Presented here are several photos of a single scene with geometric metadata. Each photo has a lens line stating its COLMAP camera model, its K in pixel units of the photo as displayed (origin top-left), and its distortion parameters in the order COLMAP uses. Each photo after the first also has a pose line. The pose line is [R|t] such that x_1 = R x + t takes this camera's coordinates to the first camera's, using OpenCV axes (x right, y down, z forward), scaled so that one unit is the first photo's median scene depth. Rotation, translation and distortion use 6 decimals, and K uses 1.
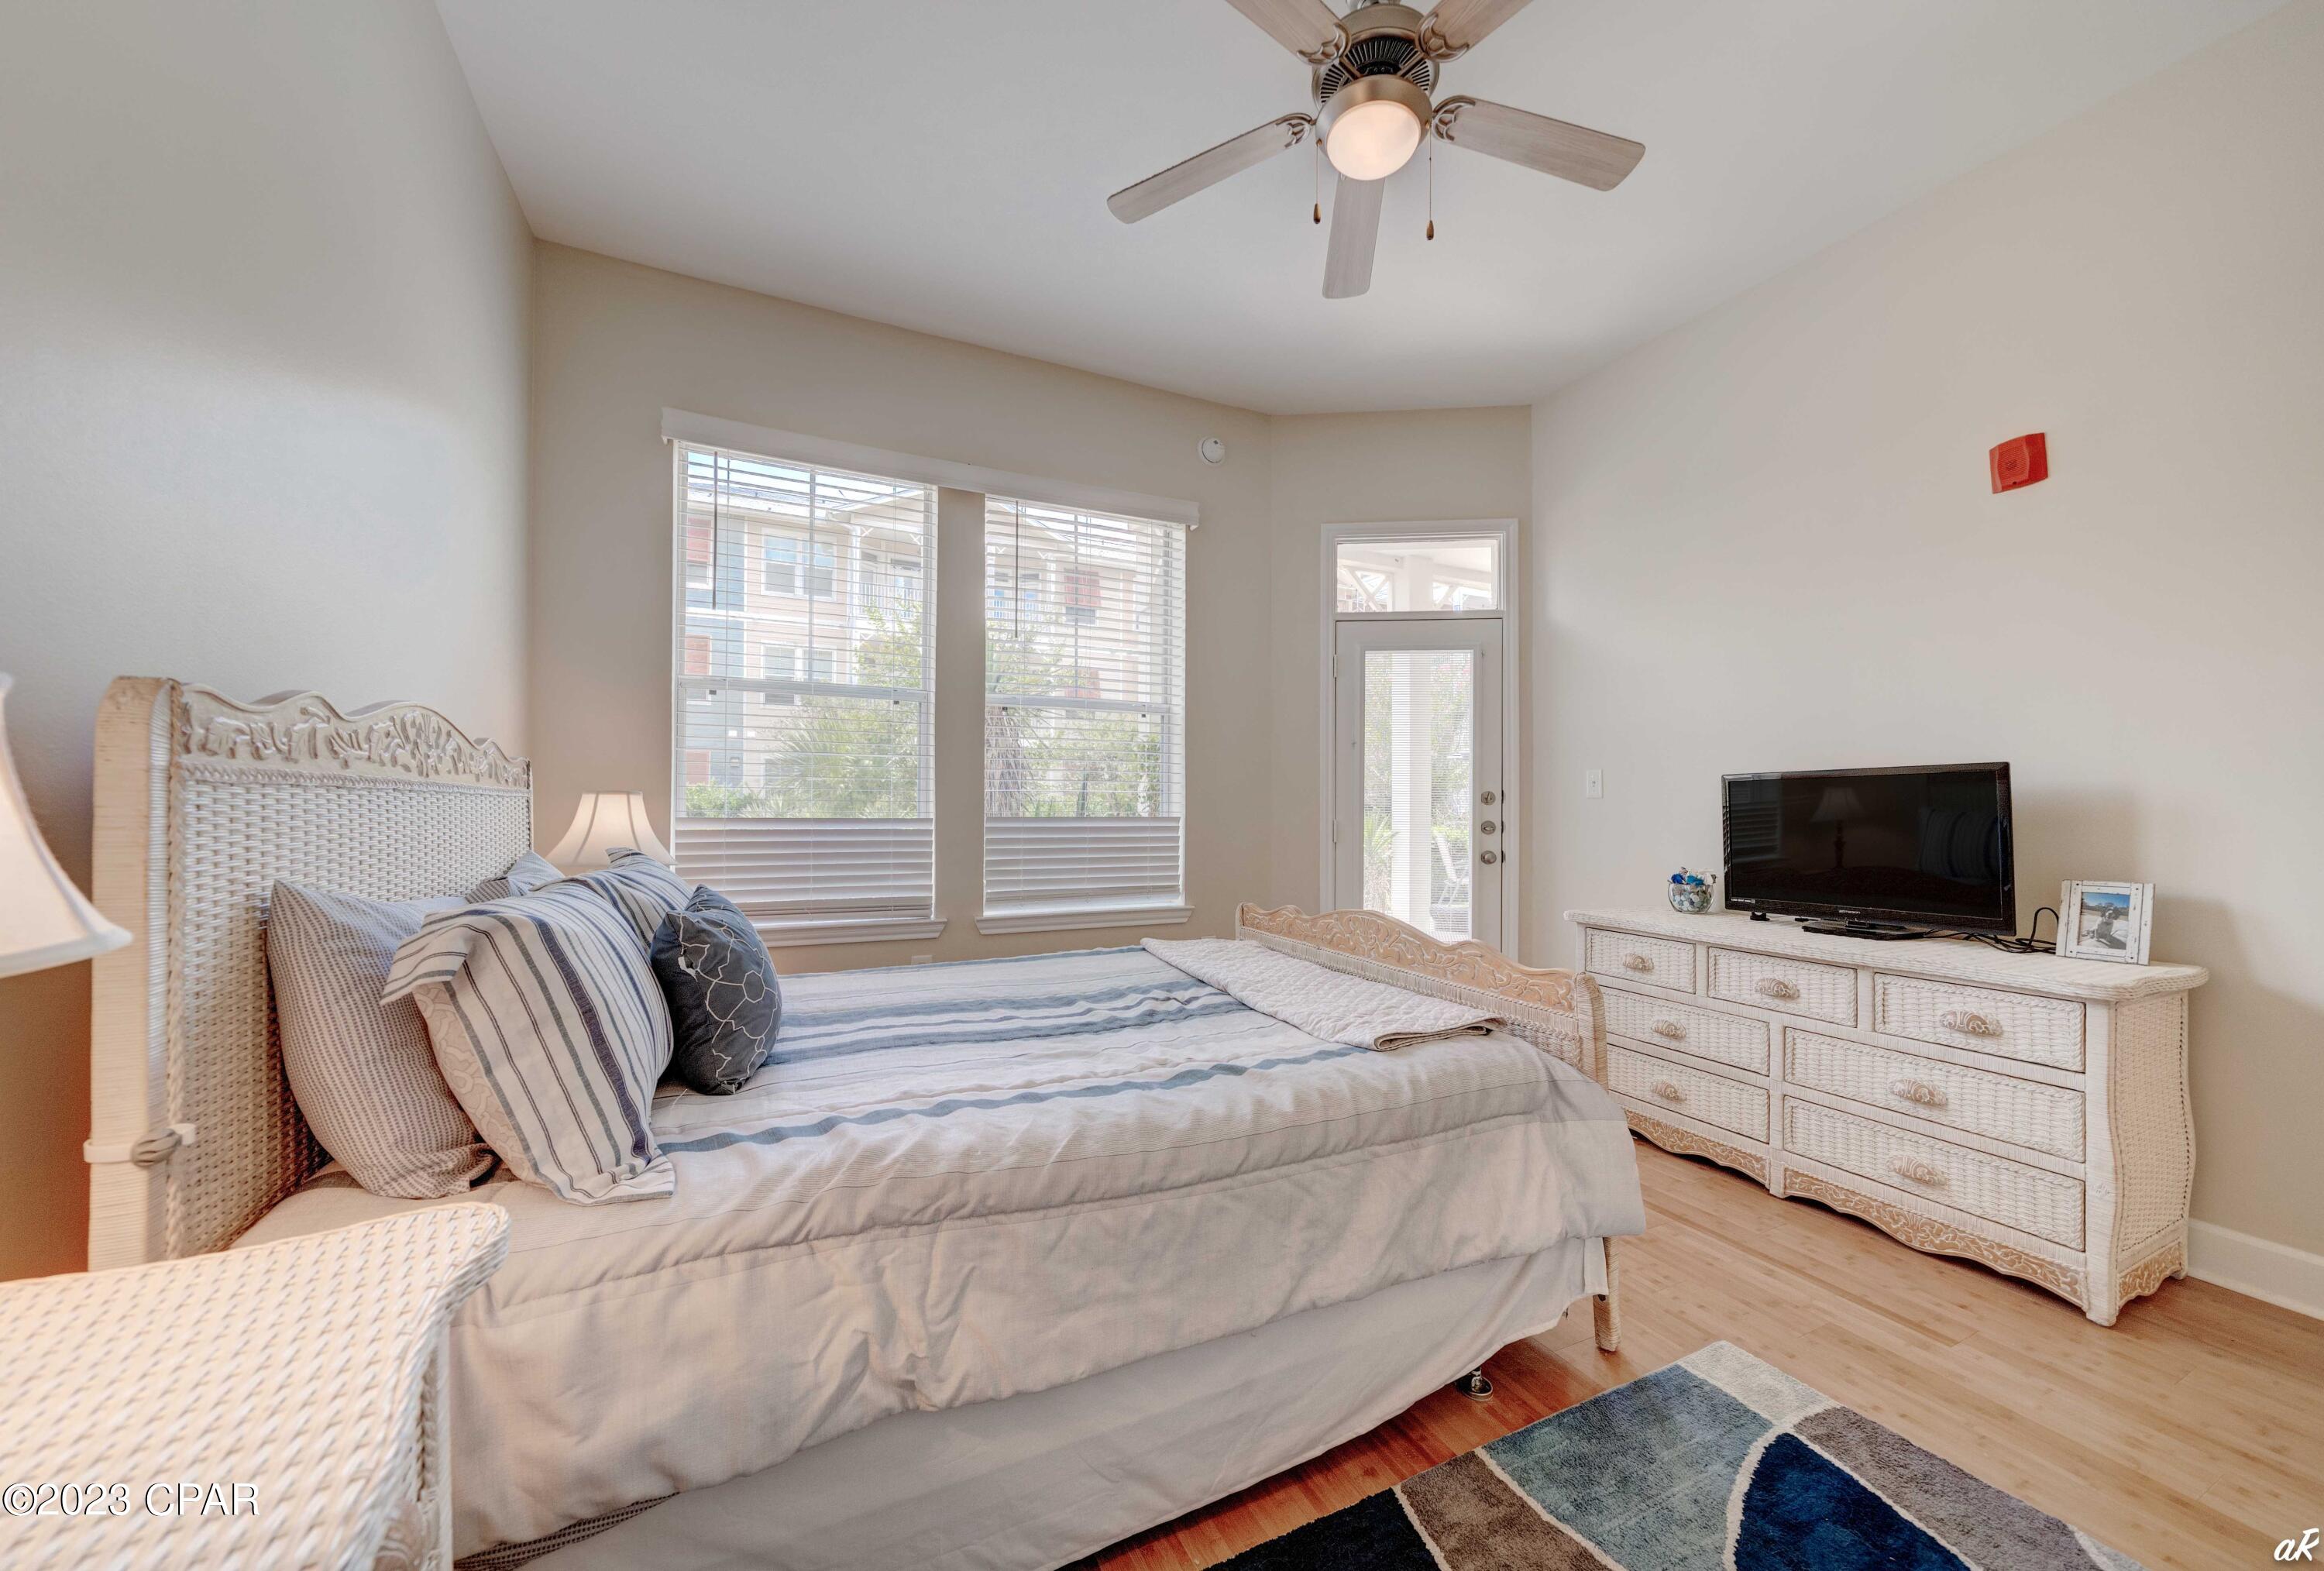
lens RADIAL K [[809.4, 0, 1128.2], [0, 809.4, 802.3], [0, 0, 1]] dist [-0.000011, -0.000008]
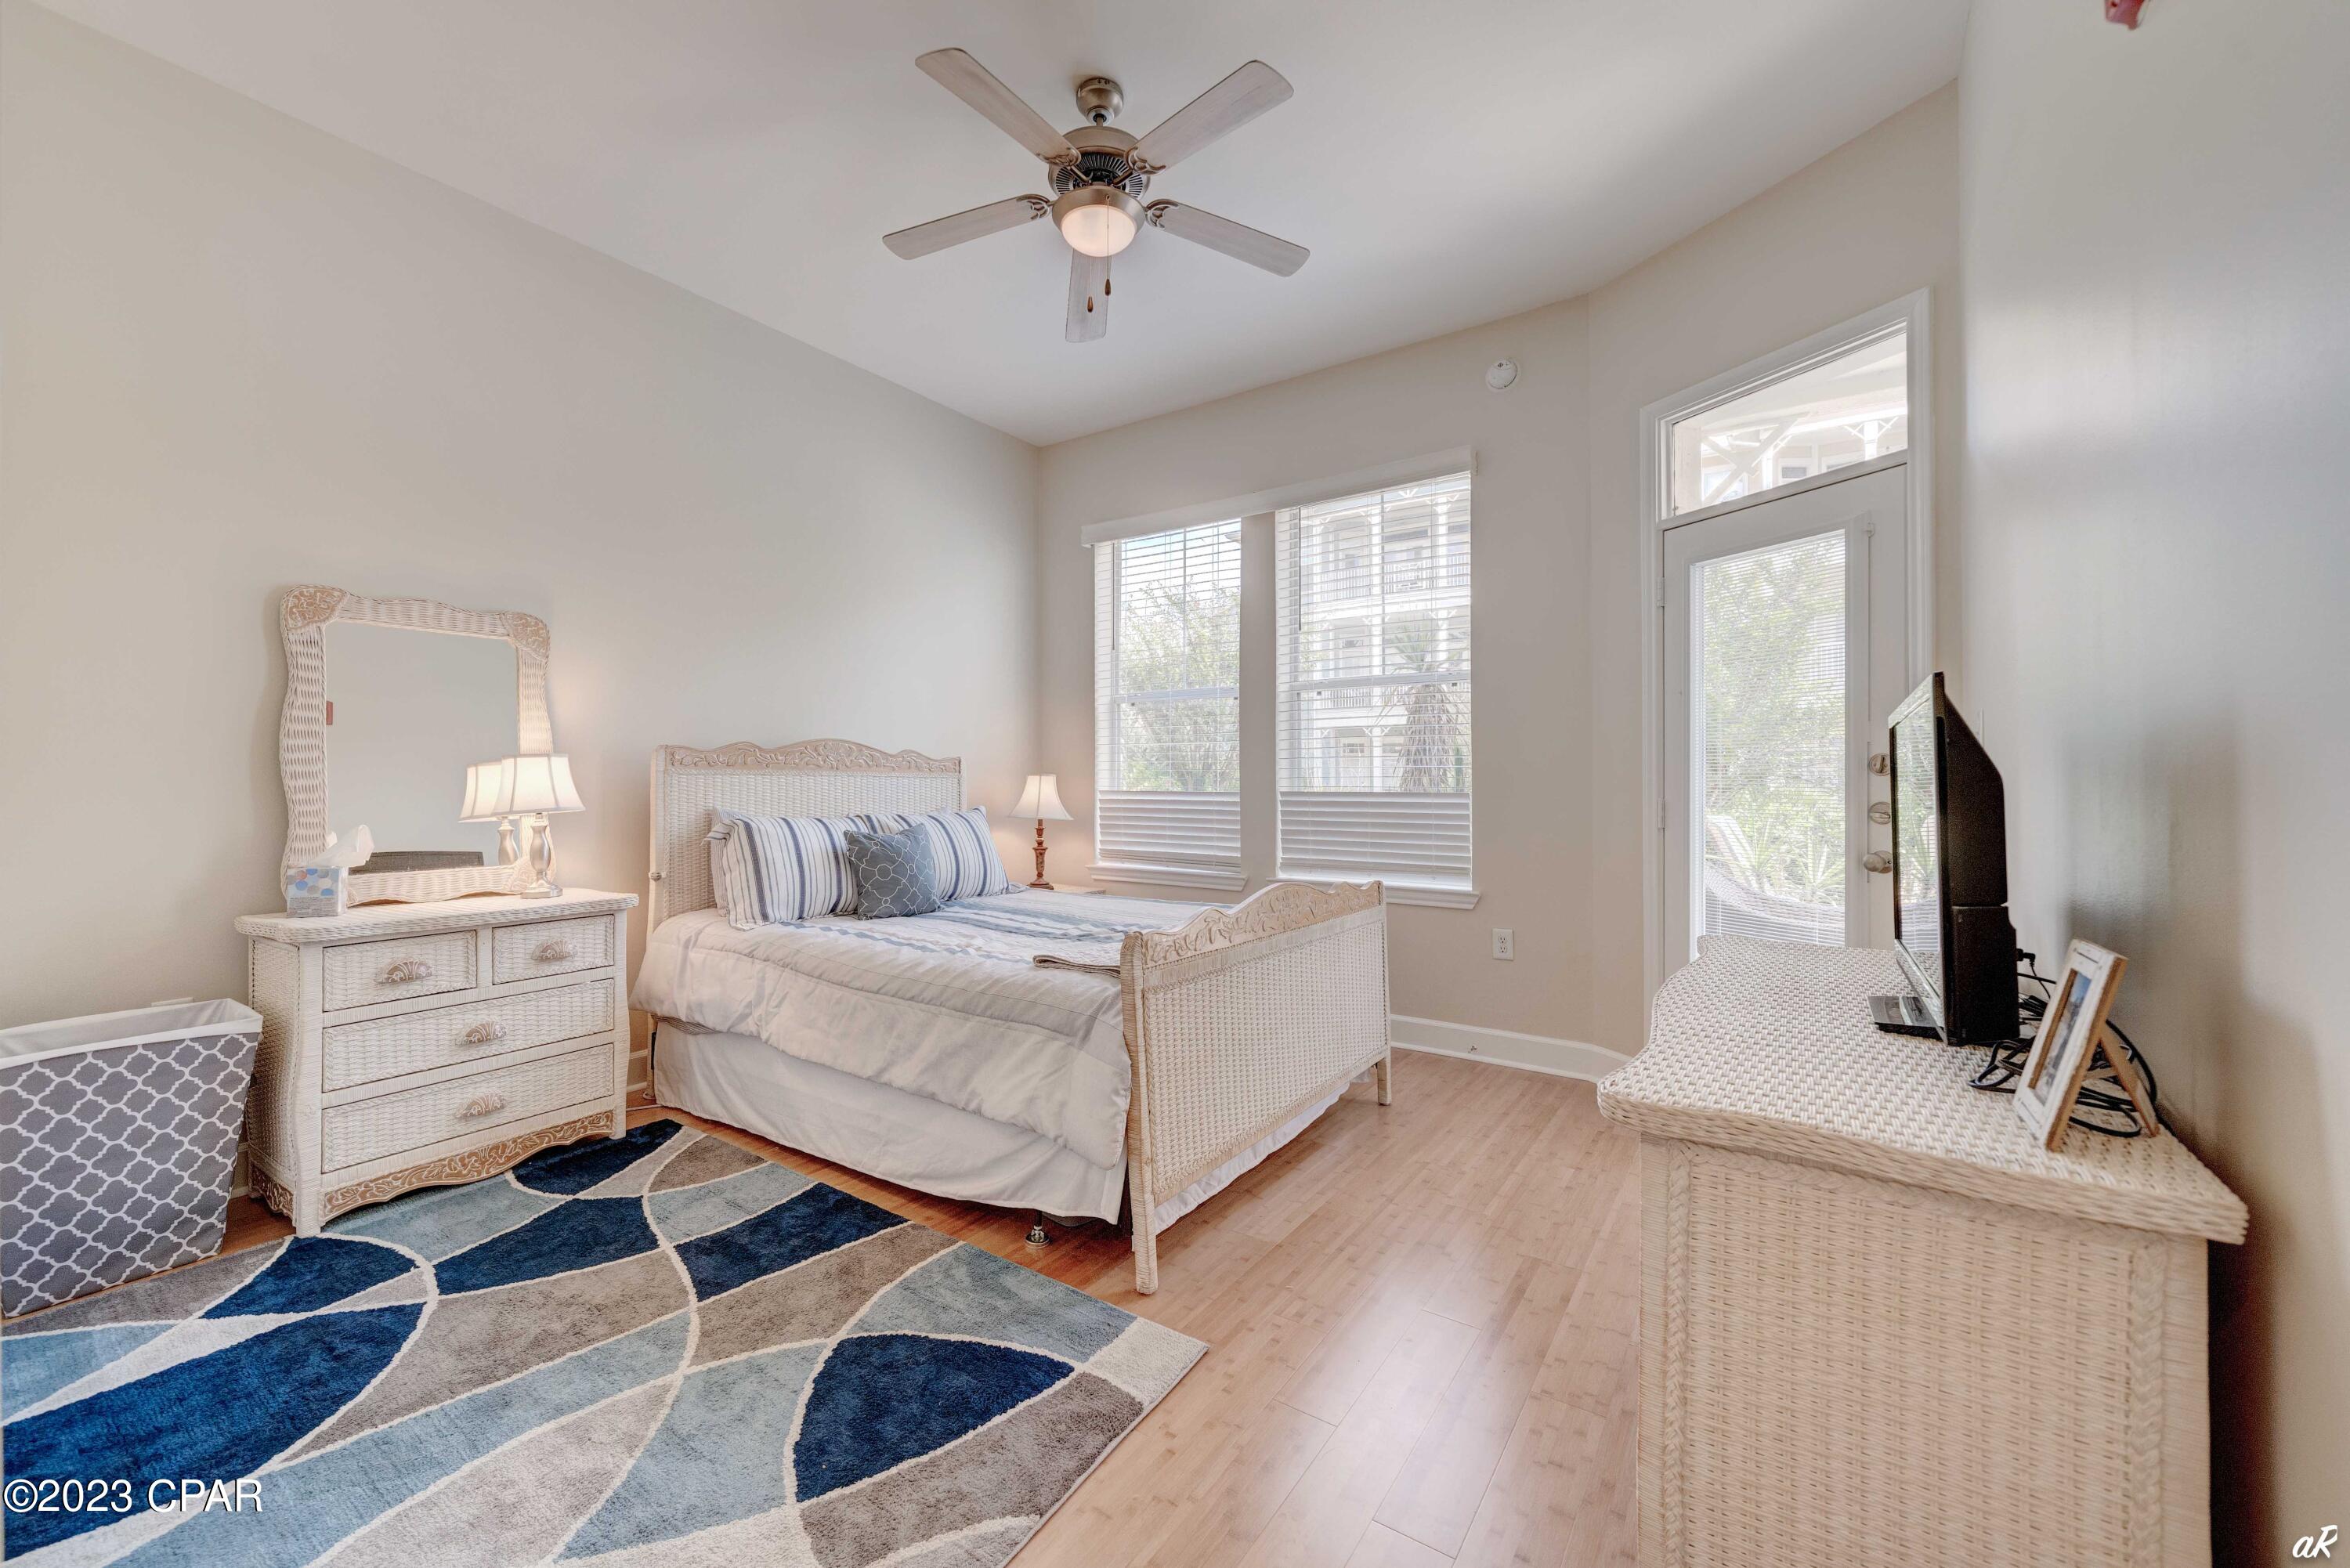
lens RADIAL K [[892.9, 0, 1179.7], [0, 892.9, 777.4], [0, 0, 1]] dist [0.001184, 0.000136]
pose [[0.519131, -0.009623, -0.854640, 0.956483], [0.004965, 0.999954, -0.008244, 0.009016], [0.854680, 0.000036, 0.519155, 0.257707]]
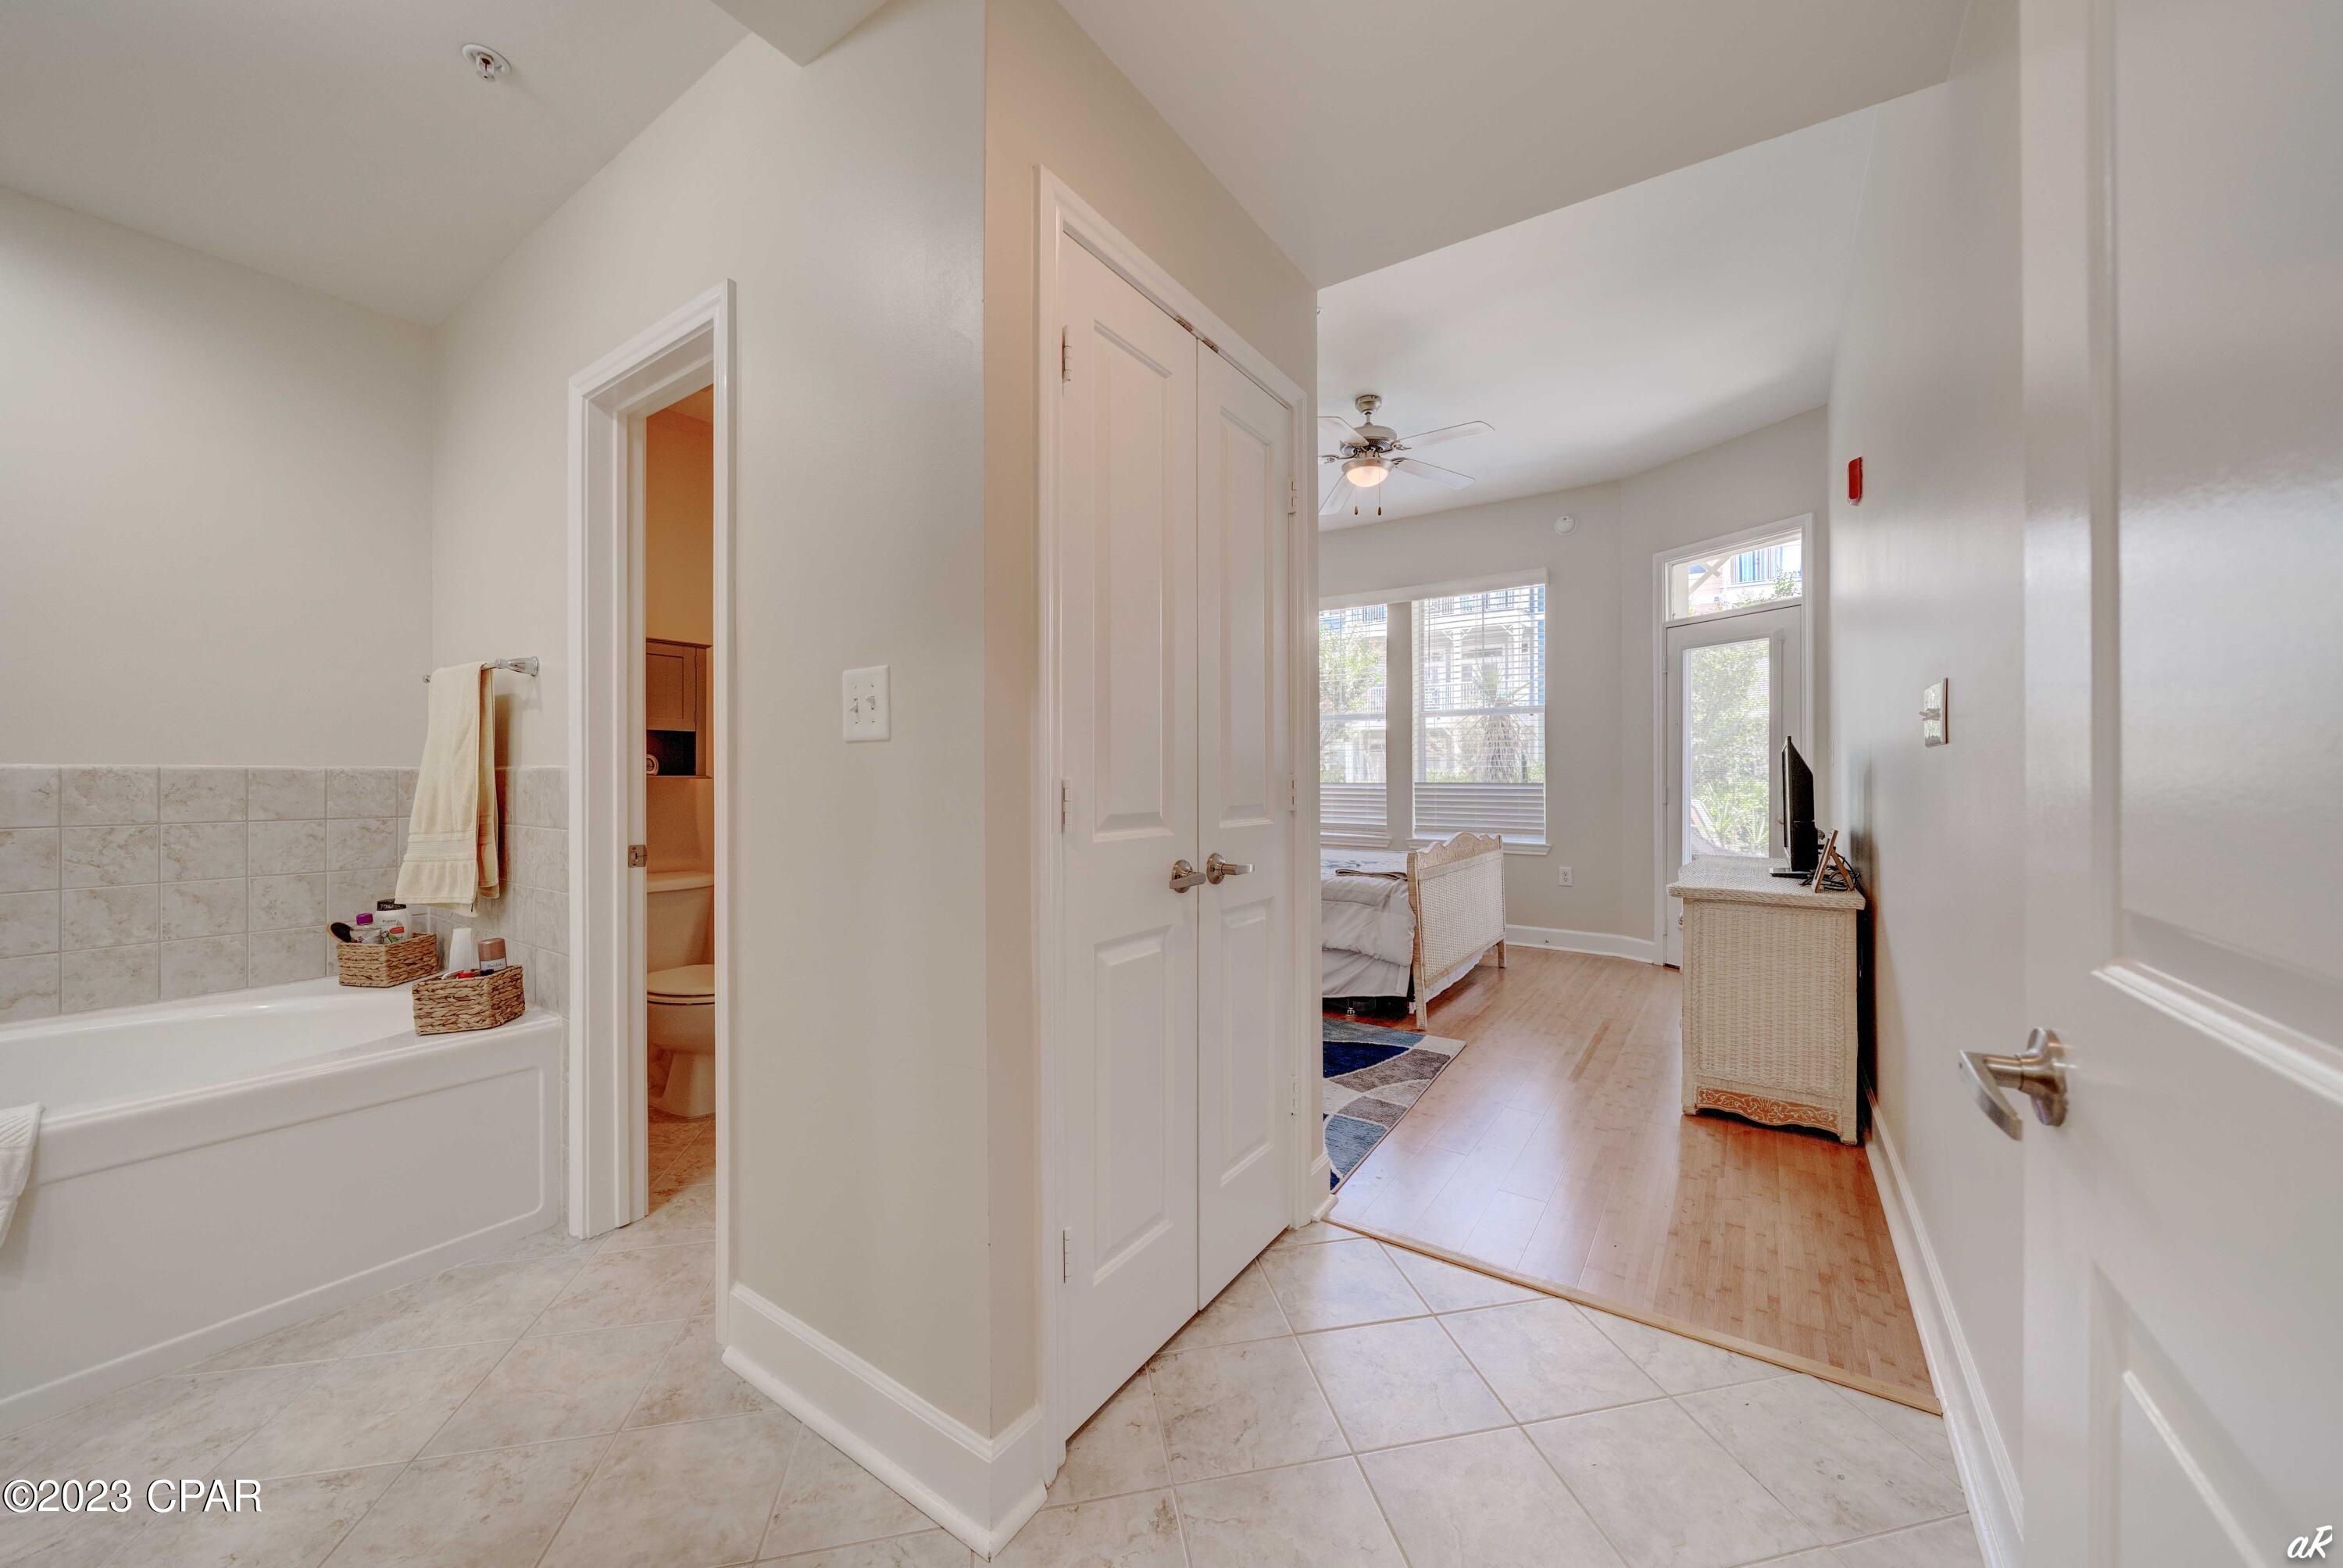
lens RADIAL K [[814.4, 0, 1212.4], [0, 814.4, 776.9], [0, 0, 1]] dist [0.000164, -0.000008]
pose [[0.535770, -0.006760, -0.844337, 1.255114], [0.006370, 0.999972, -0.003963, 0.011232], [0.844340, -0.003255, 0.535798, -0.376685]]
